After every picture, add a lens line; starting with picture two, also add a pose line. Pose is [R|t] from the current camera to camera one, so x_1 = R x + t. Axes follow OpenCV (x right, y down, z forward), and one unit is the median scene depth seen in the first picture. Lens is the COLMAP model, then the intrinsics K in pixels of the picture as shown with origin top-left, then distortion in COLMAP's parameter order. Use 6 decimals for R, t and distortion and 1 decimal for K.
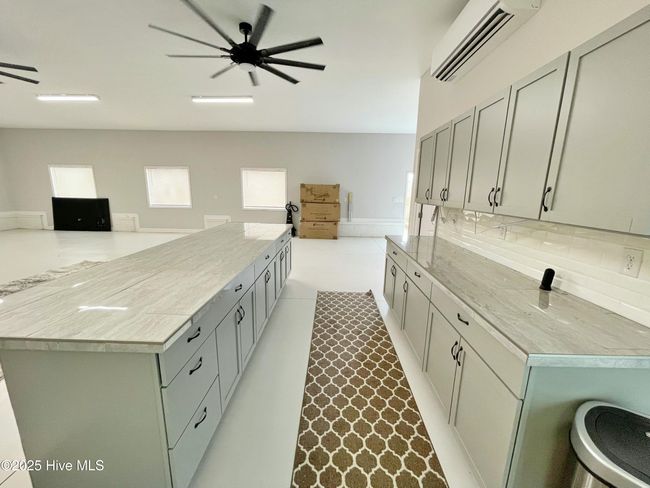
lens RADIAL K [[264.2, 0, 327.7], [0, 264.2, 246.1], [0, 0, 1]] dist [-0.000659, 0.000350]
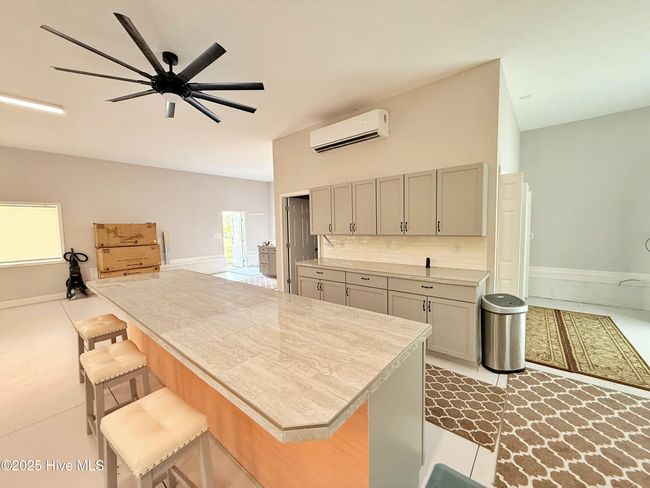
lens RADIAL K [[259.2, 0, 321.0], [0, 259.2, 241.2], [0, 0, 1]] dist [-0.000388, -0.000213]
pose [[0.639651, -0.082579, 0.764216, -0.265474], [0.194424, 0.979265, -0.056916, -0.019678], [-0.743670, 0.184988, 0.642444, 0.051369]]
